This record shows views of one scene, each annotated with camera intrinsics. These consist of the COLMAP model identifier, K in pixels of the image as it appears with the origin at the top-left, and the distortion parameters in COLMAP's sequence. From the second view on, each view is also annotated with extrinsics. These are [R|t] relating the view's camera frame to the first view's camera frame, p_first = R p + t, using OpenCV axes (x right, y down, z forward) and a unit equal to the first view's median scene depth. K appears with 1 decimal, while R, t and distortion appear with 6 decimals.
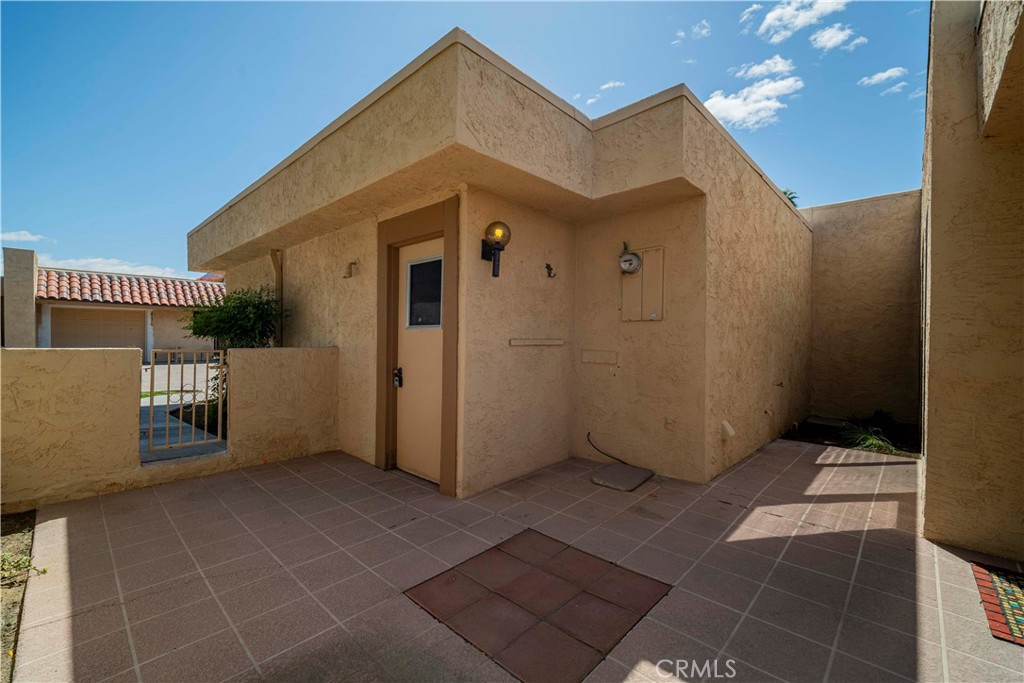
lens RADIAL K [[425.6, 0, 512.6], [0, 425.6, 340.0], [0, 0, 1]] dist [0.003590, -0.004026]
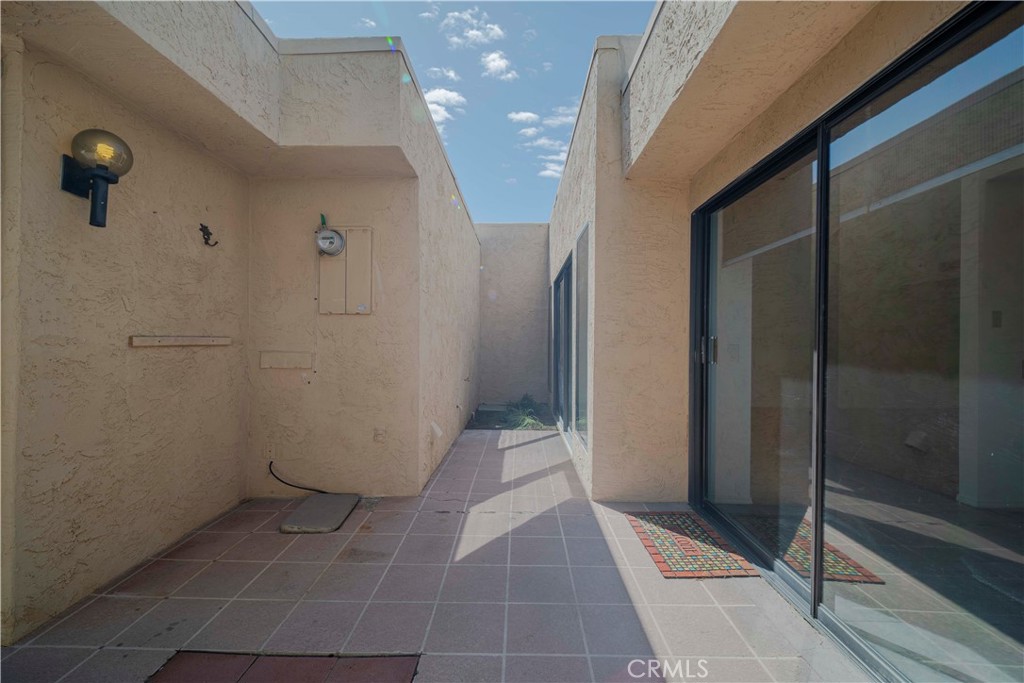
lens RADIAL K [[425.6, 0, 509.8], [0, 425.6, 339.8], [0, 0, 1]] dist [0.003590, -0.004026]
pose [[0.745031, -0.004050, 0.667018, -0.008234], [0.004309, 0.999990, 0.001260, 0.005115], [-0.667016, 0.001935, 0.745041, 0.192102]]
